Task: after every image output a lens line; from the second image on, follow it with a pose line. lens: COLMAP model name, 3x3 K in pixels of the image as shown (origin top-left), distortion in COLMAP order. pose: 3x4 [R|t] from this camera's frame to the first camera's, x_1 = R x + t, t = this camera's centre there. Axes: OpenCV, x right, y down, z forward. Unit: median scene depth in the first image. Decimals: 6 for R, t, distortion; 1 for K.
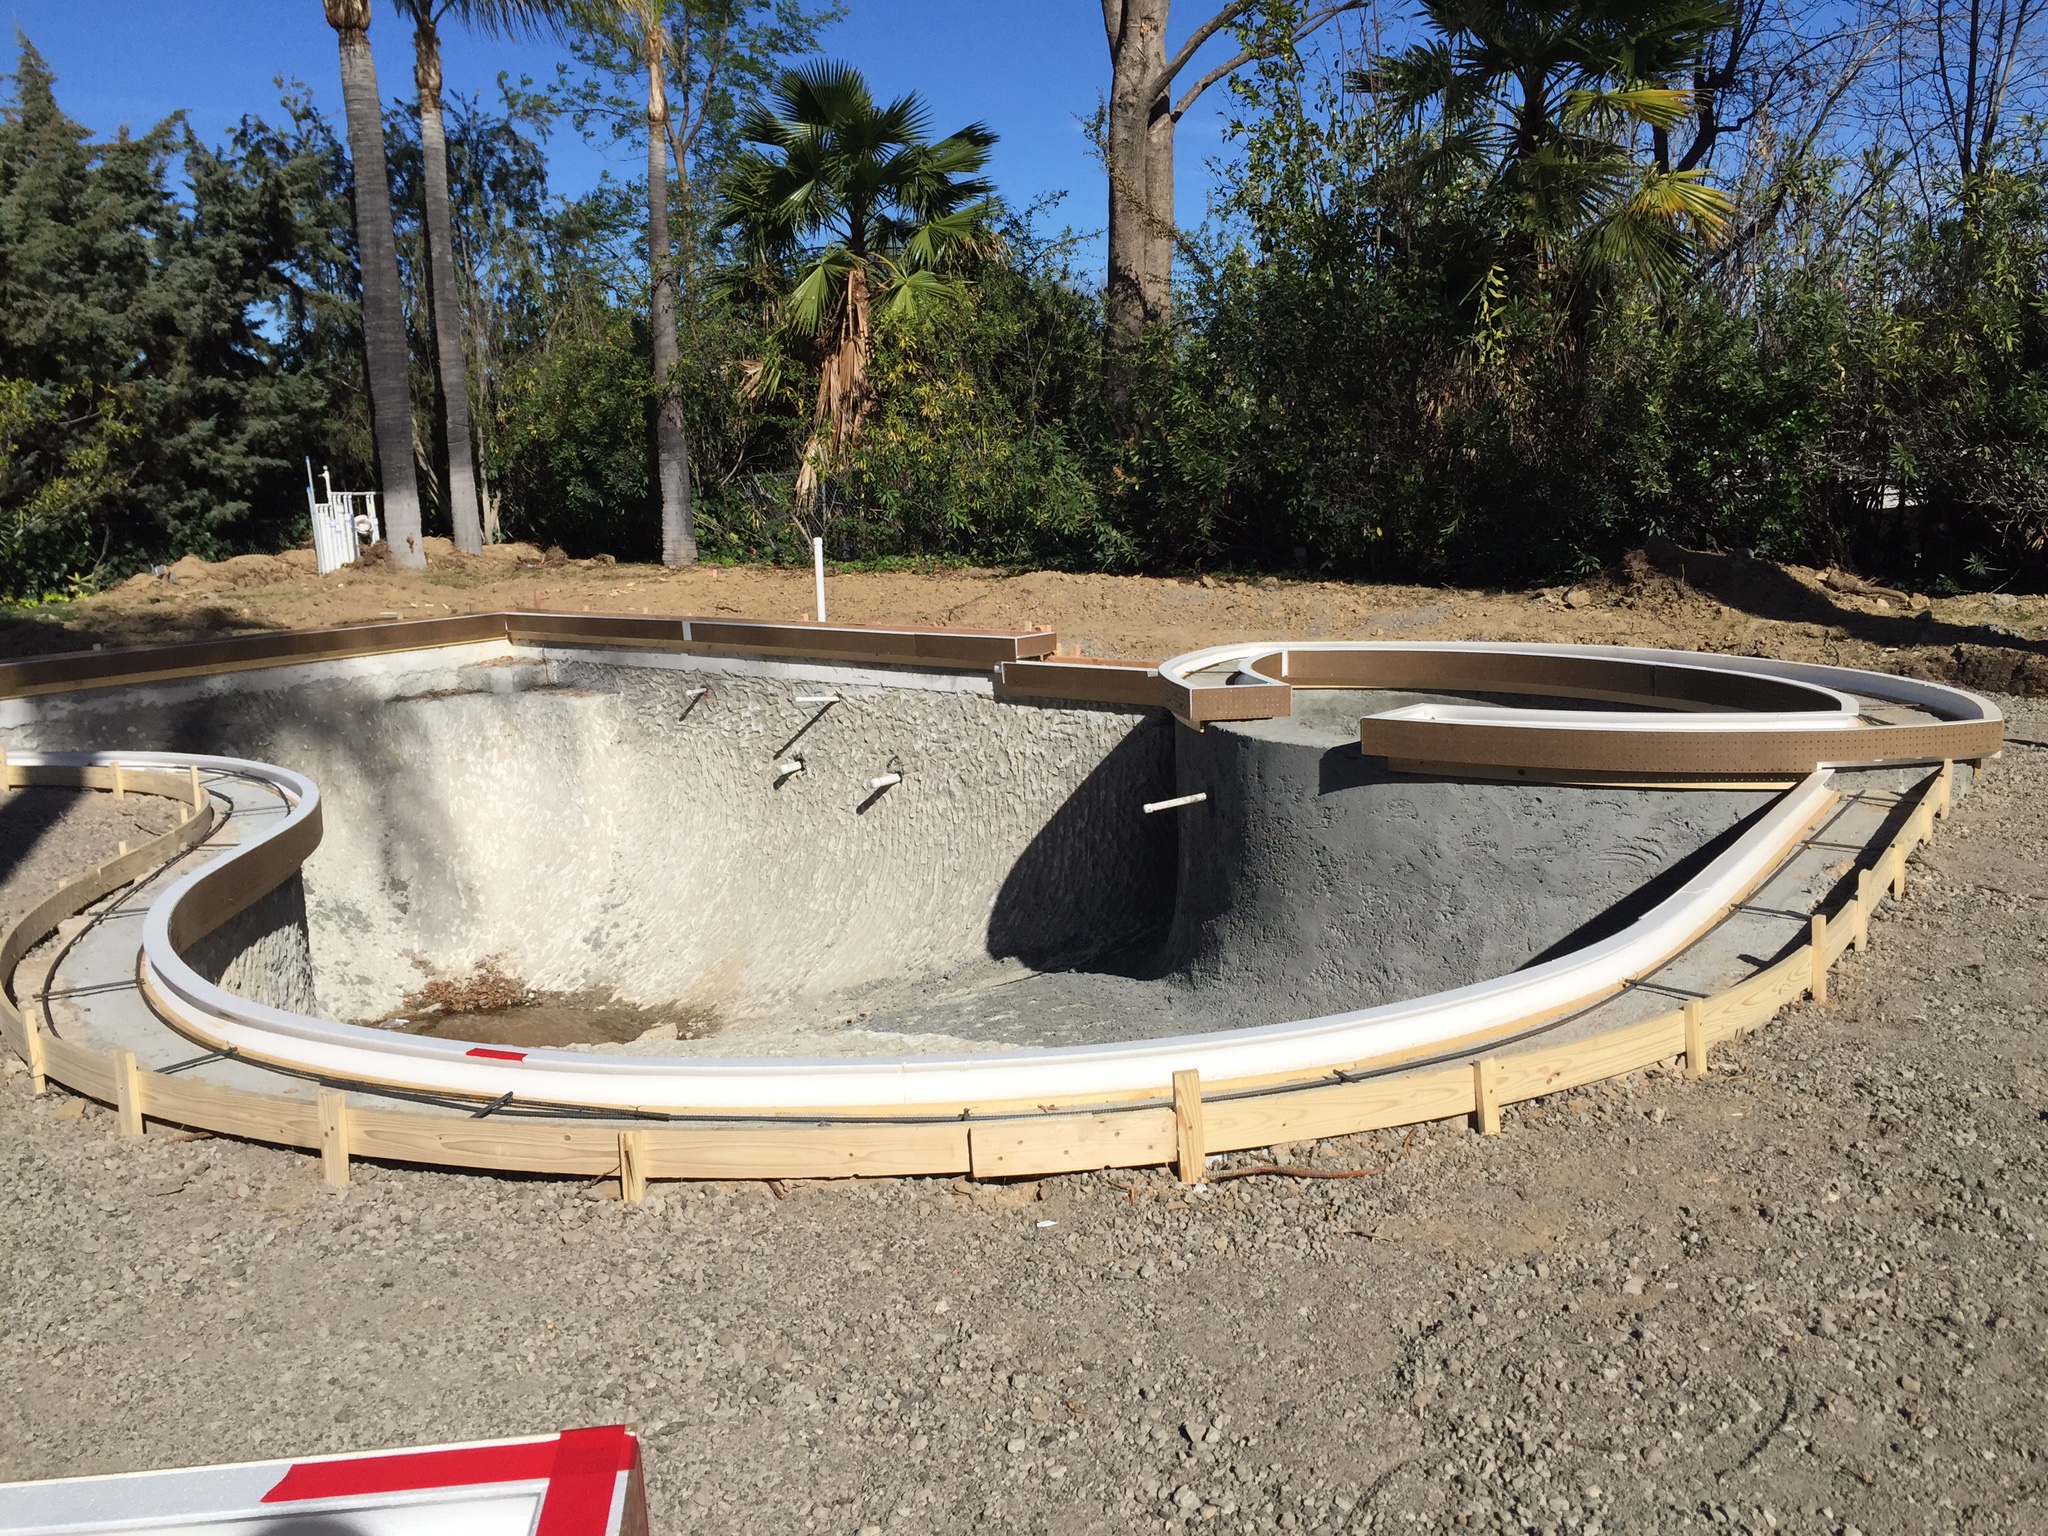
lens RADIAL K [[1758.3, 0, 1019.1], [0, 1758.3, 741.1], [0, 0, 1]] dist [0.068492, -0.062075]
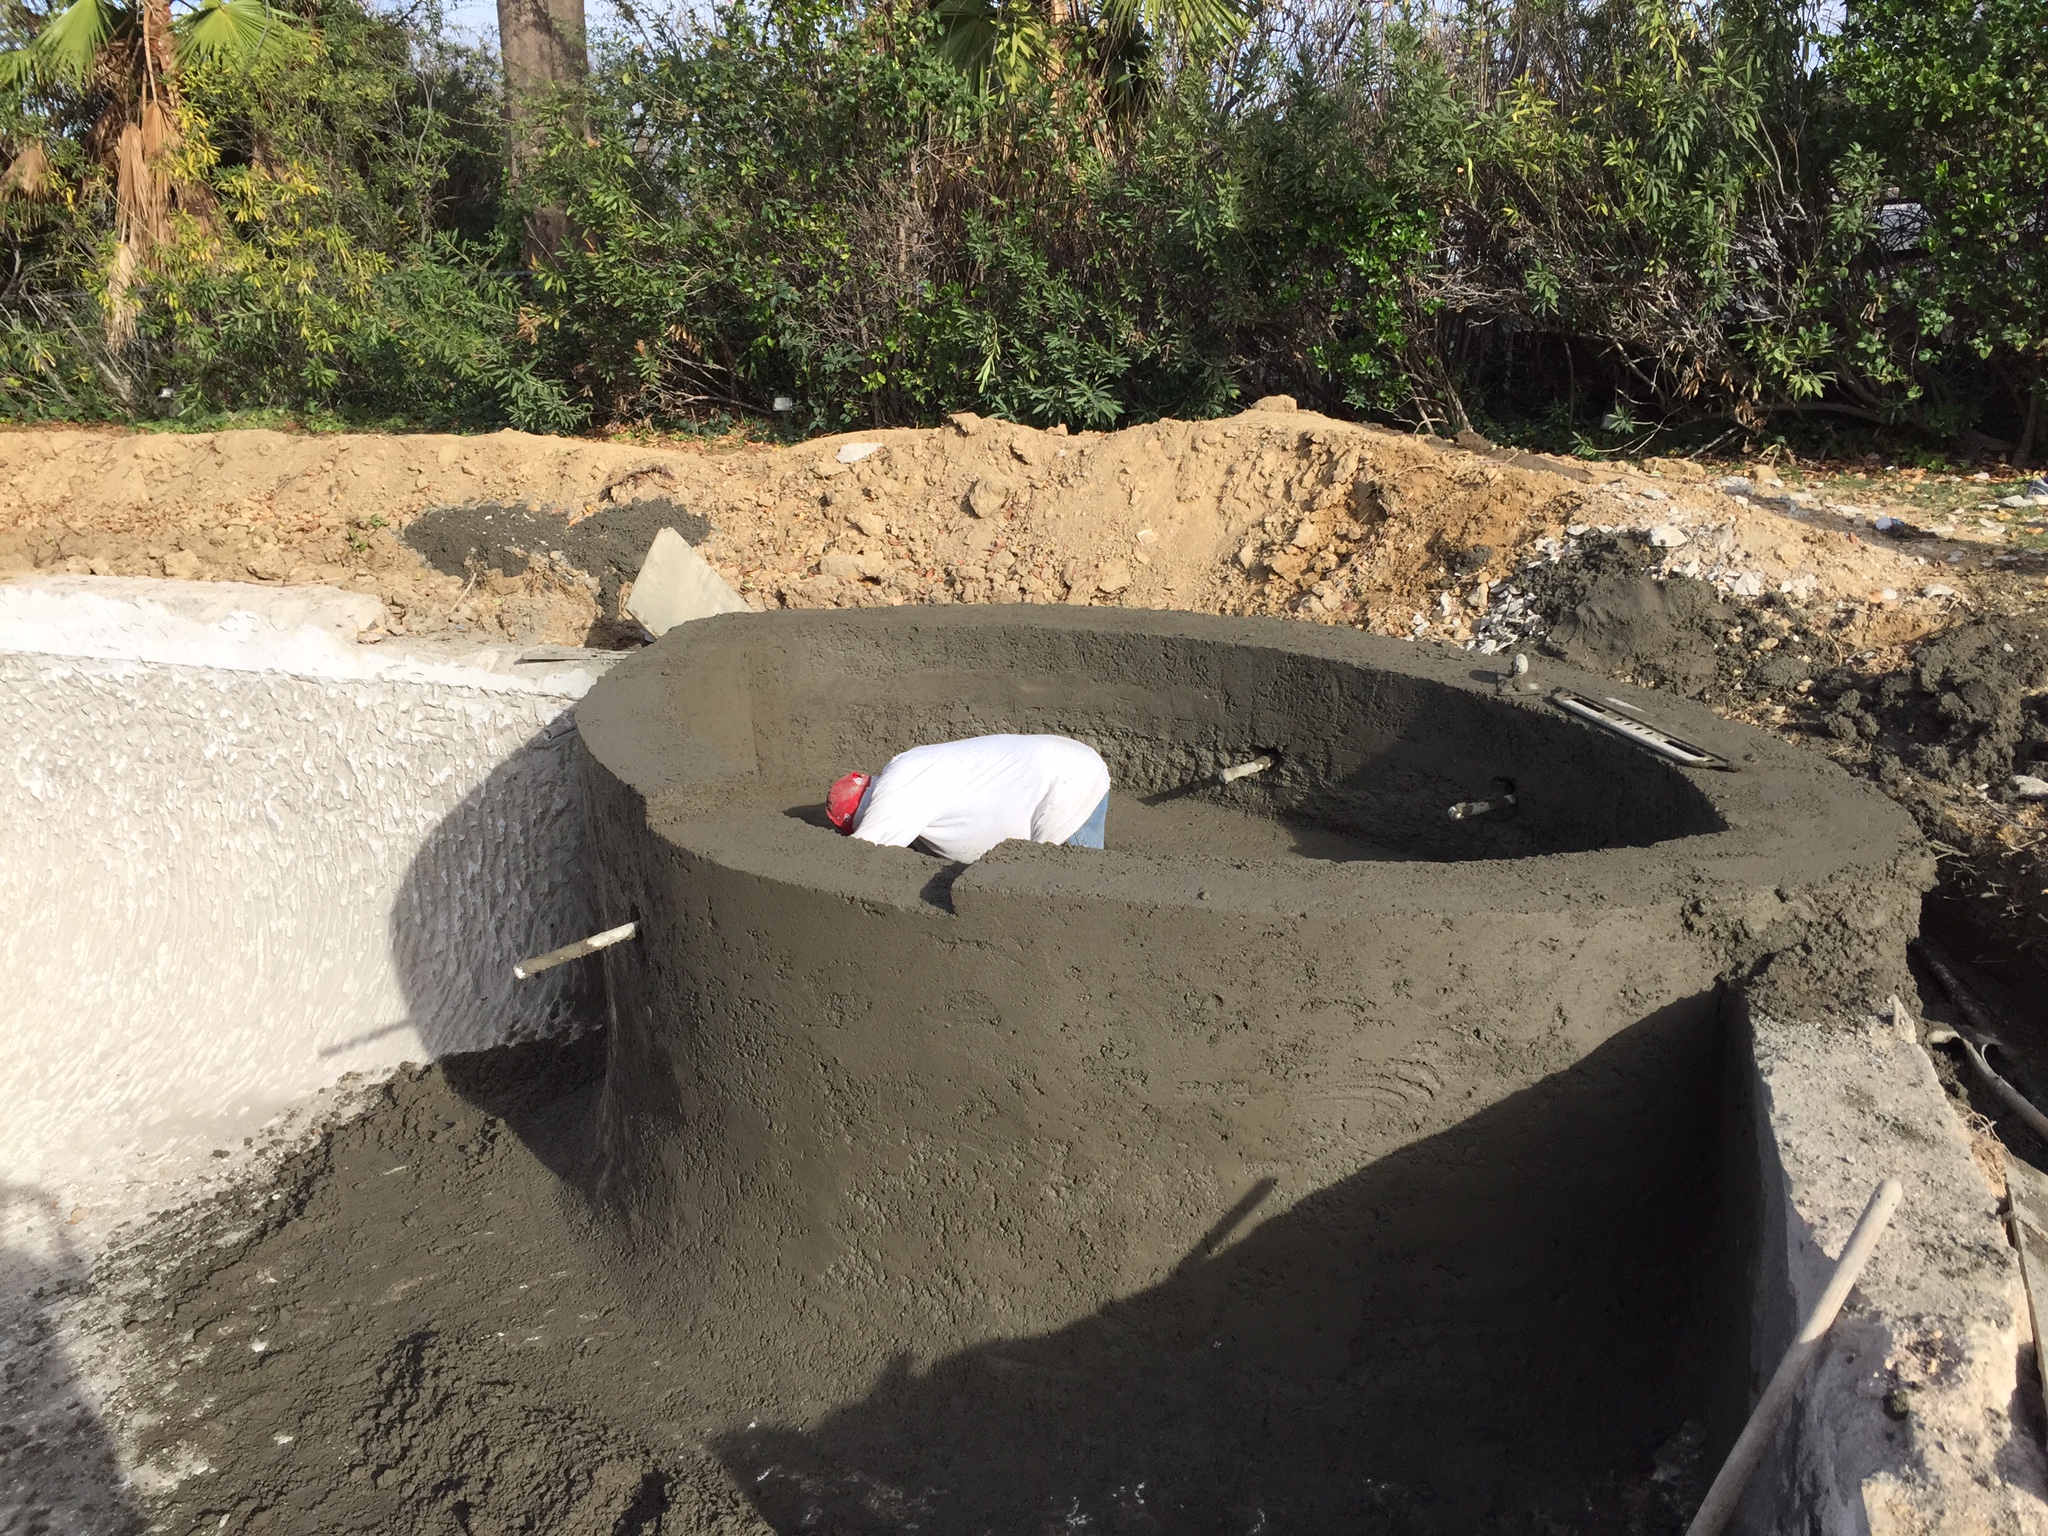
lens RADIAL K [[1758.3, 0, 1019.1], [0, 1758.3, 741.1], [0, 0, 1]] dist [0.068492, -0.062075]
pose [[0.960574, -0.086115, 0.264352, 0.059753], [0.054895, 0.990849, 0.123305, -0.069770], [-0.272552, -0.103932, 0.956511, 0.305924]]
